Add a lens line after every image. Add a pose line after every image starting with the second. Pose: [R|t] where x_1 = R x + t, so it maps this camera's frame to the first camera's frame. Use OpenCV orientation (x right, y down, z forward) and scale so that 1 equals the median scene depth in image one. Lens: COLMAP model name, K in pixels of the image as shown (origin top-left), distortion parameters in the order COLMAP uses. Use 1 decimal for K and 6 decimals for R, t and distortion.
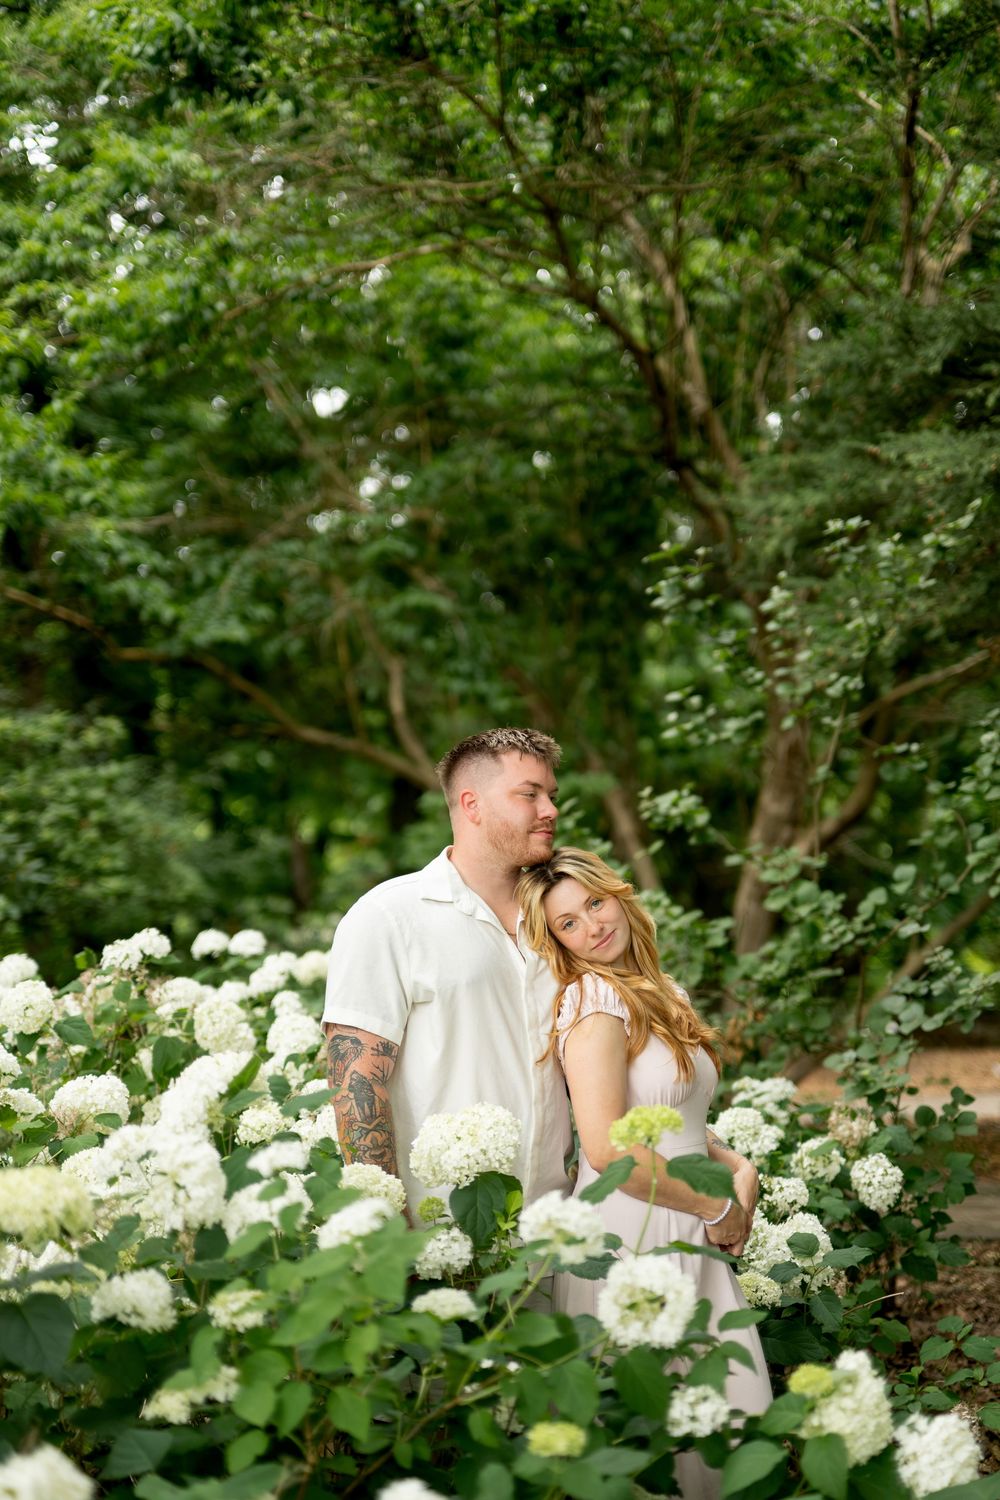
lens RADIAL K [[2031.3, 0, 518.8], [0, 2031.3, 767.8], [0, 0, 1]] dist [-0.019128, 0.000000]
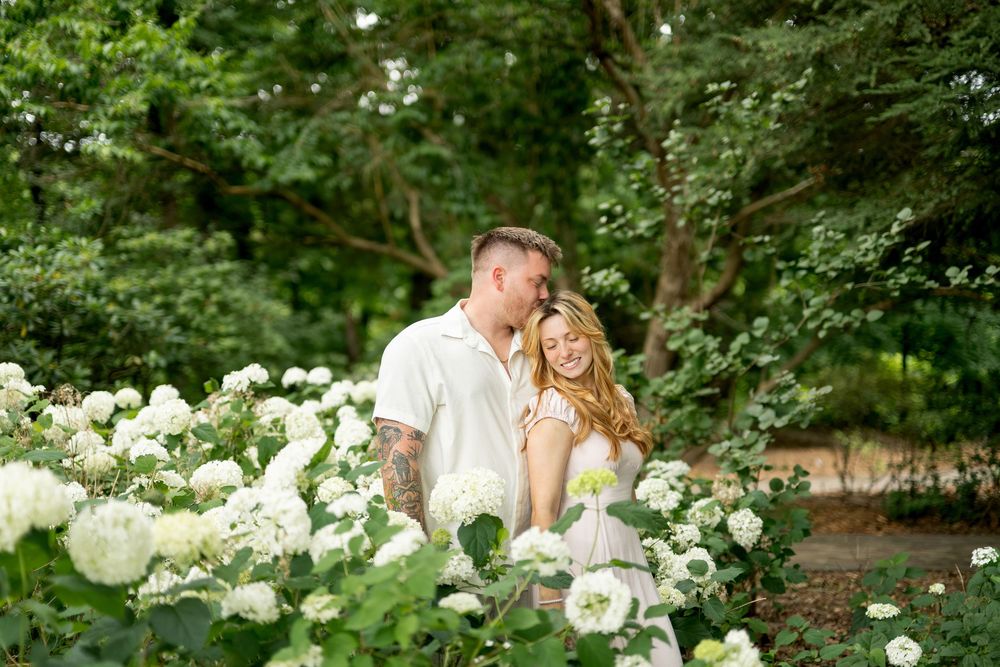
lens RADIAL K [[1354.2, 0, 492.0], [0, 1354.2, 326.0], [0, 0, 1]] dist [-0.019128, 0.000000]
pose [[0.999901, -0.013685, -0.003326, -0.001963], [0.013813, 0.999007, 0.042365, 0.005500], [0.002743, -0.042406, 0.999097, 0.006096]]
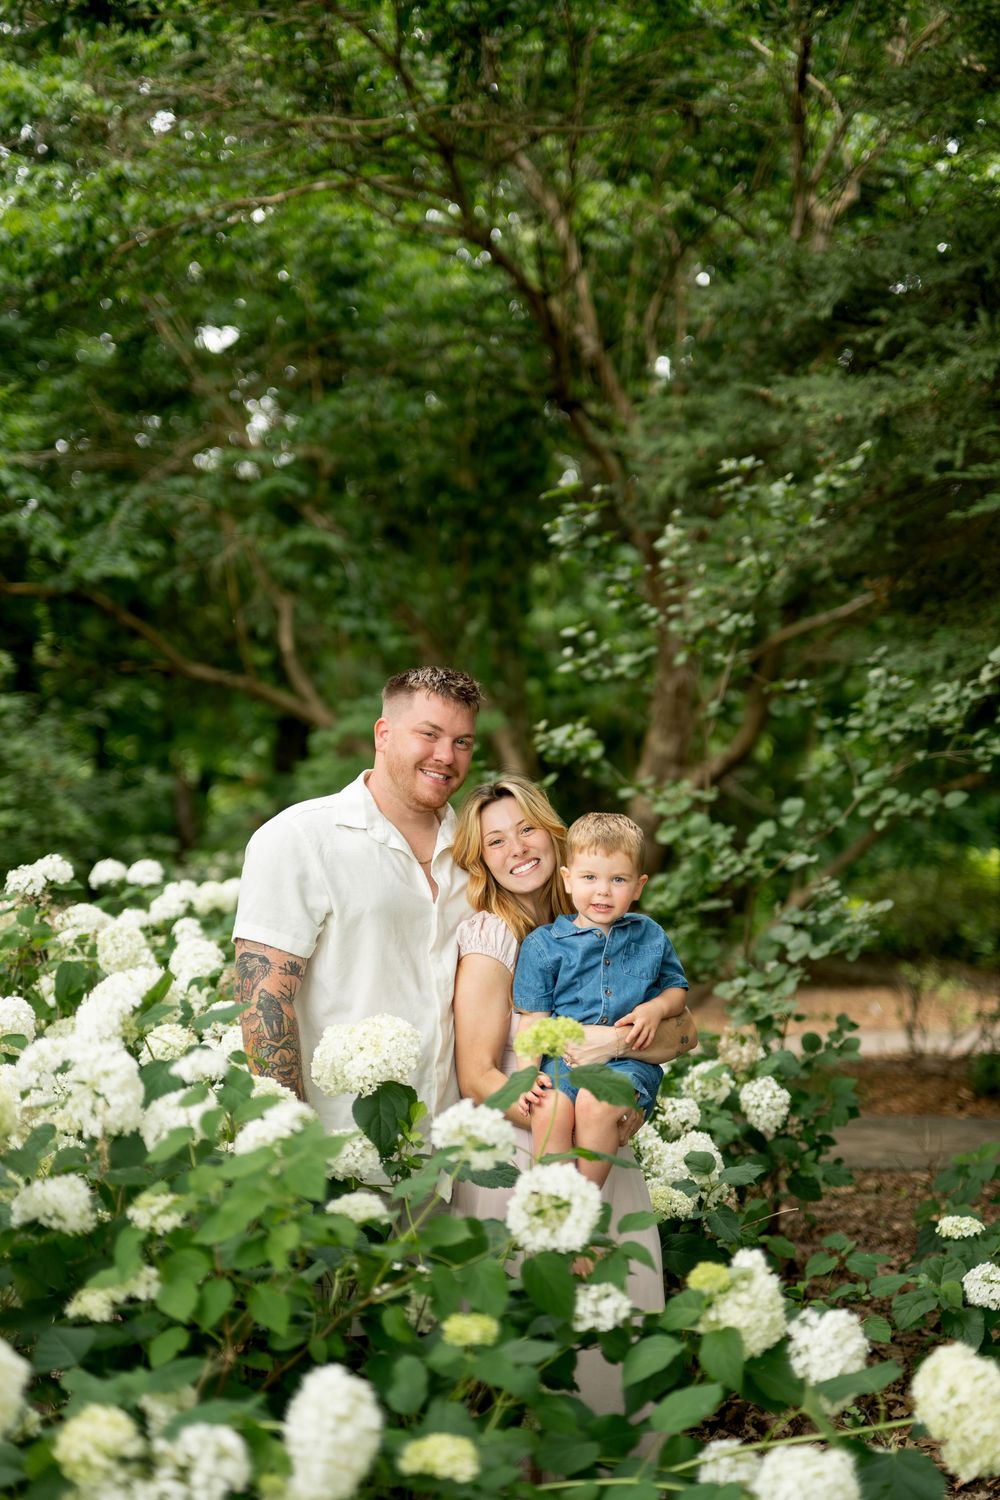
lens RADIAL K [[2031.3, 0, 510.7], [0, 2031.3, 747.6], [0, 0, 1]] dist [-0.019128, 0.000000]
pose [[0.998559, 0.006515, 0.053271, -0.003929], [-0.007477, 0.999812, 0.017876, 0.002868], [-0.053145, -0.018249, 0.998420, -0.008338]]
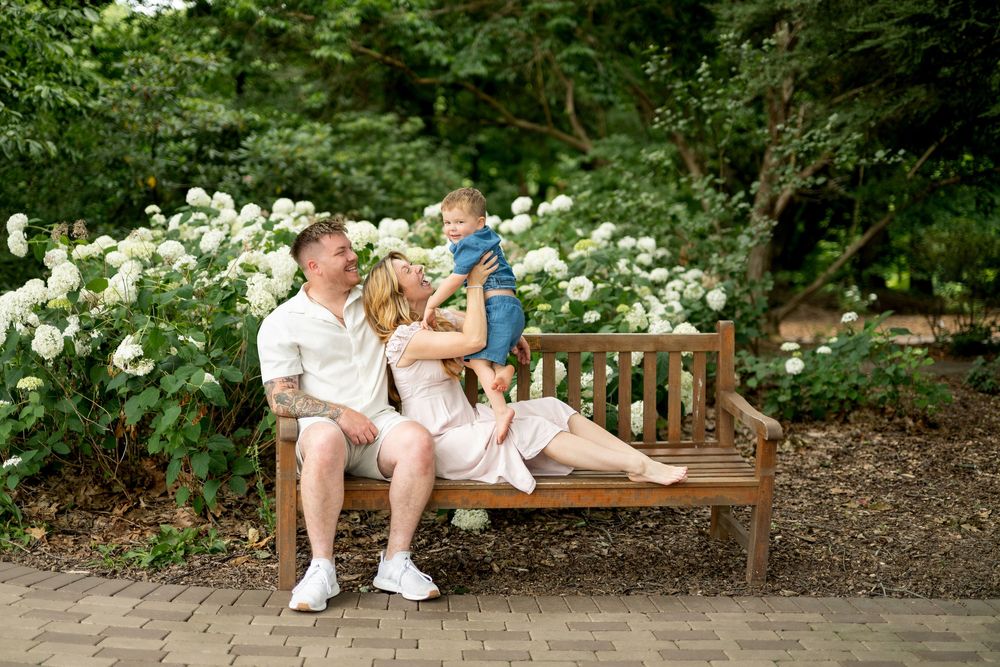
lens RADIAL K [[1427.0, 0, 499.0], [0, 1427.0, 332.5], [0, 0, 1]] dist [-0.019664, 0.000000]
pose [[0.991195, 0.009817, -0.132043, 0.066842], [0.007721, 0.991265, 0.131656, 0.000679], [0.132182, -0.131517, 0.982462, -0.400739]]
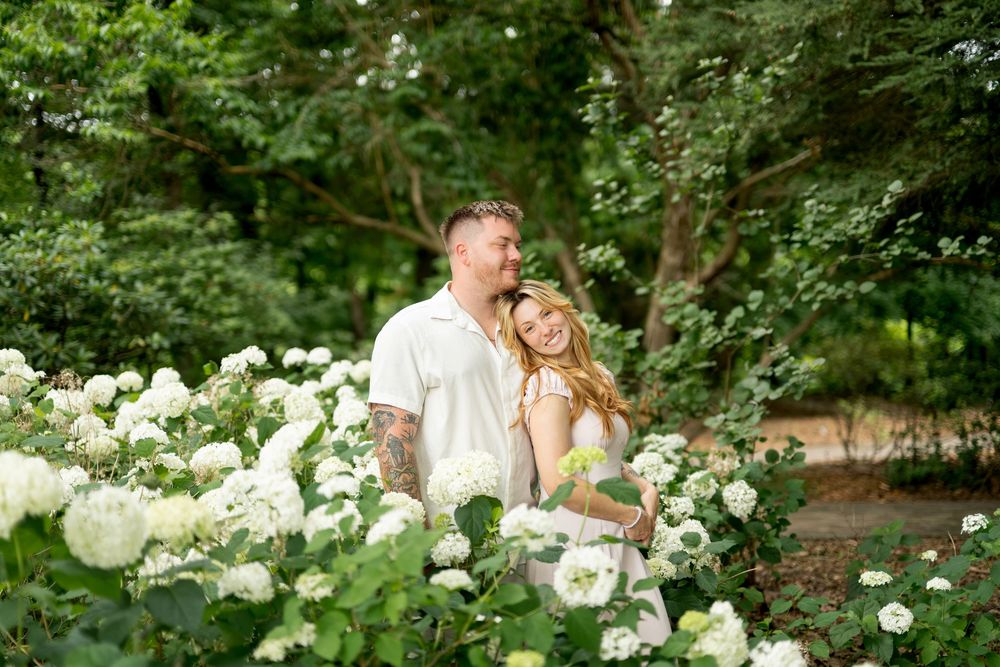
lens RADIAL K [[1354.2, 0, 509.1], [0, 1354.2, 331.8], [0, 0, 1]] dist [-0.019128, 0.000000]
pose [[0.999541, -0.030152, 0.002939, 0.002411], [0.029892, 0.997358, 0.066211, 0.003715], [-0.004928, -0.066092, 0.997801, 0.000971]]
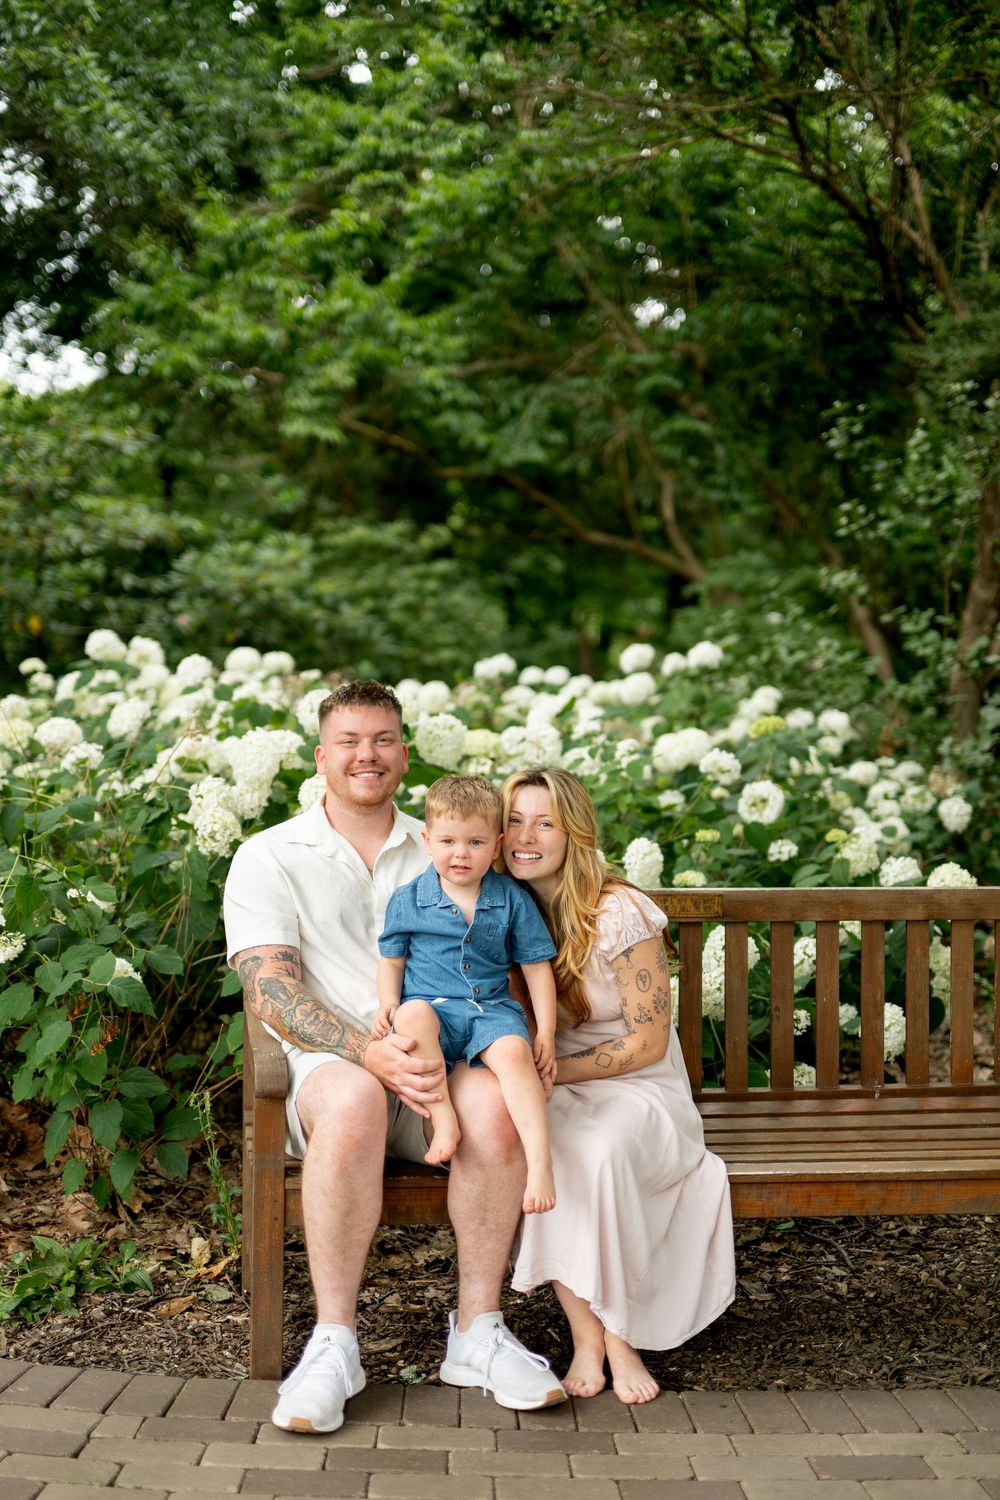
lens RADIAL K [[2031.3, 0, 492.9], [0, 2031.3, 763.5], [0, 0, 1]] dist [-0.019128, 0.000000]
pose [[0.988476, 0.004774, -0.151303, 0.027671], [0.009386, 0.995647, 0.092732, 0.006604], [0.151087, -0.093084, 0.984128, -0.289869]]
